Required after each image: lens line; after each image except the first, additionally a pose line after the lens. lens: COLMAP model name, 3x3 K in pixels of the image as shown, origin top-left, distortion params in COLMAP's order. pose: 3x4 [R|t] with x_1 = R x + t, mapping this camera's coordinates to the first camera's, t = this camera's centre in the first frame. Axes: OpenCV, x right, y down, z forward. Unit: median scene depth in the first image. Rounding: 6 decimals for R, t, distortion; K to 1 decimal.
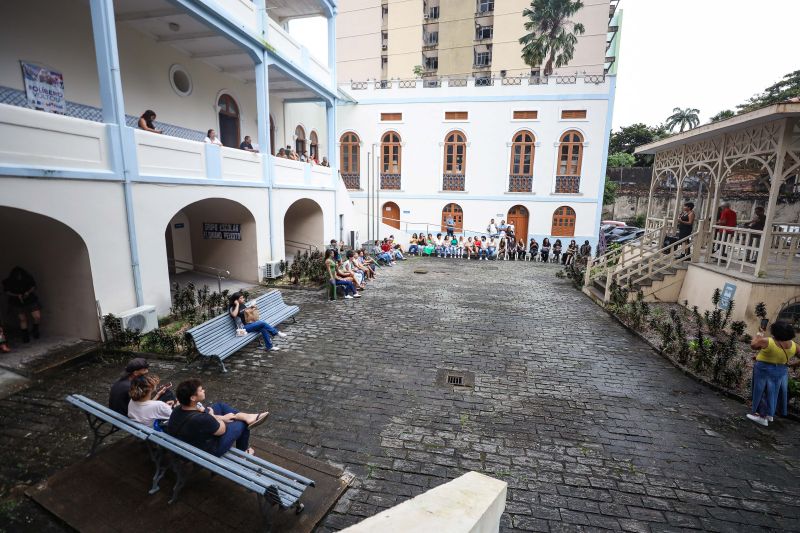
lens RADIAL K [[364.9, 0, 406.8], [0, 364.9, 267.5], [0, 0, 1]] dist [-0.042990, 0.011656]
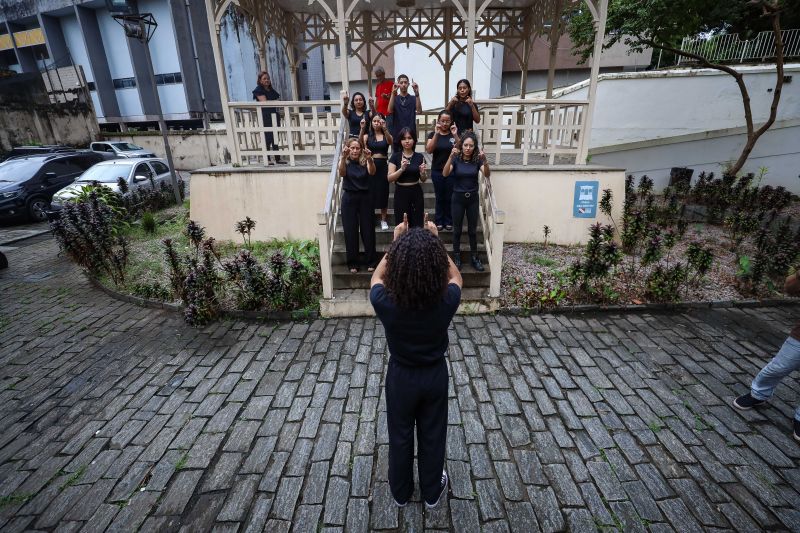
lens RADIAL K [[364.9, 0, 406.8], [0, 364.9, 267.5], [0, 0, 1]] dist [-0.042990, 0.011656]
pose [[-0.185562, -0.360897, 0.913959, 0.108183], [0.190180, 0.899335, 0.393735, -0.059157], [-0.964053, 0.246879, -0.098247, 0.585153]]
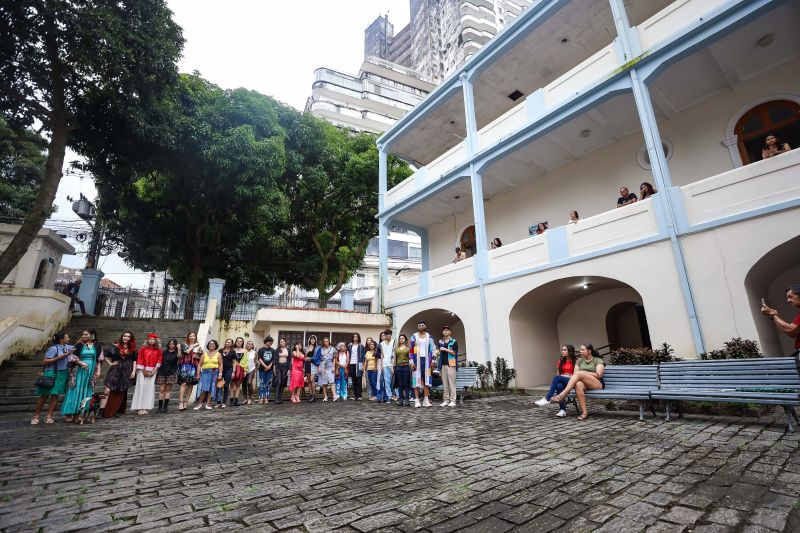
lens RADIAL K [[364.9, 0, 406.8], [0, 364.9, 267.5], [0, 0, 1]] dist [-0.042990, 0.011656]
pose [[-0.655939, -0.205988, -0.726163, 0.216783], [-0.132791, 0.978530, -0.157627, -0.008062], [0.743041, -0.006966, -0.669209, 0.652278]]
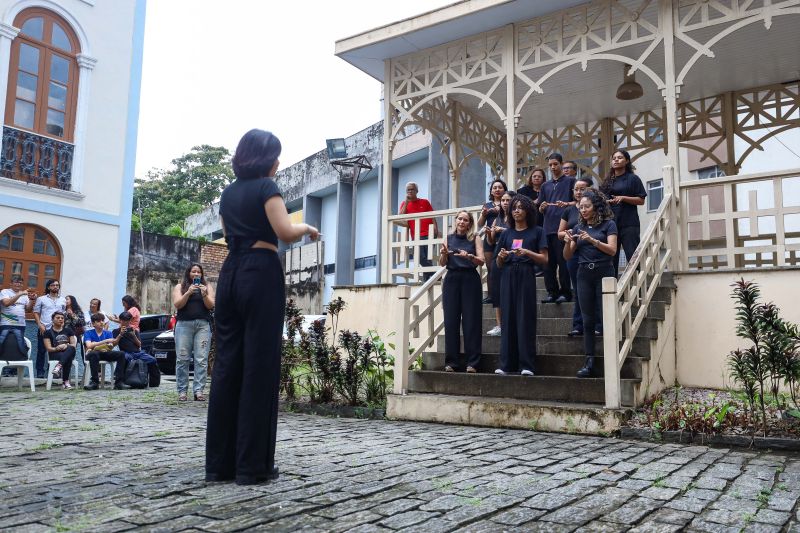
lens RADIAL K [[671.5, 0, 404.7], [0, 671.5, 268.3], [0, 0, 1]] dist [0.021940, 0.009003]
pose [[0.391420, 0.101322, 0.914617, 0.017650], [0.161972, 0.970816, -0.176865, 0.030011], [-0.905845, 0.217371, 0.363585, 0.486283]]
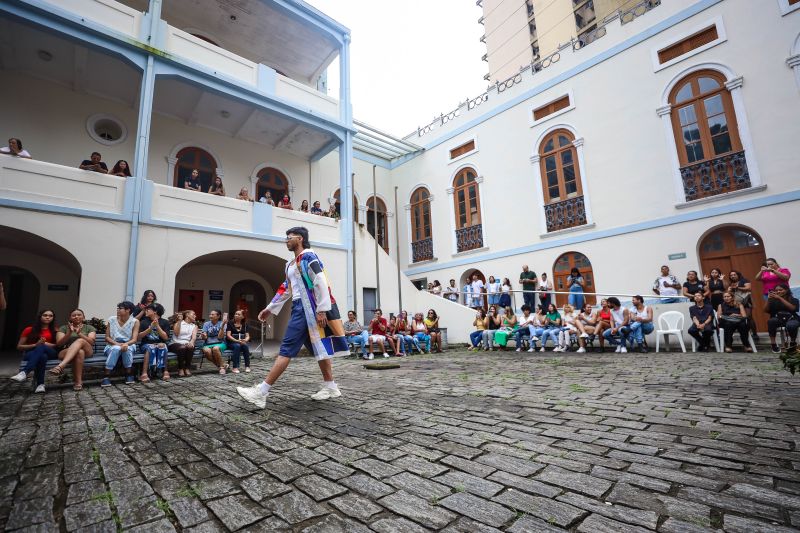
lens RADIAL K [[364.9, 0, 406.8], [0, 364.9, 267.5], [0, 0, 1]] dist [-0.042990, 0.011656]
pose [[0.807431, -0.148848, -0.570876, 0.246154], [-0.053952, 0.944964, -0.322695, 0.028929], [0.587489, 0.291355, 0.754963, 0.499464]]
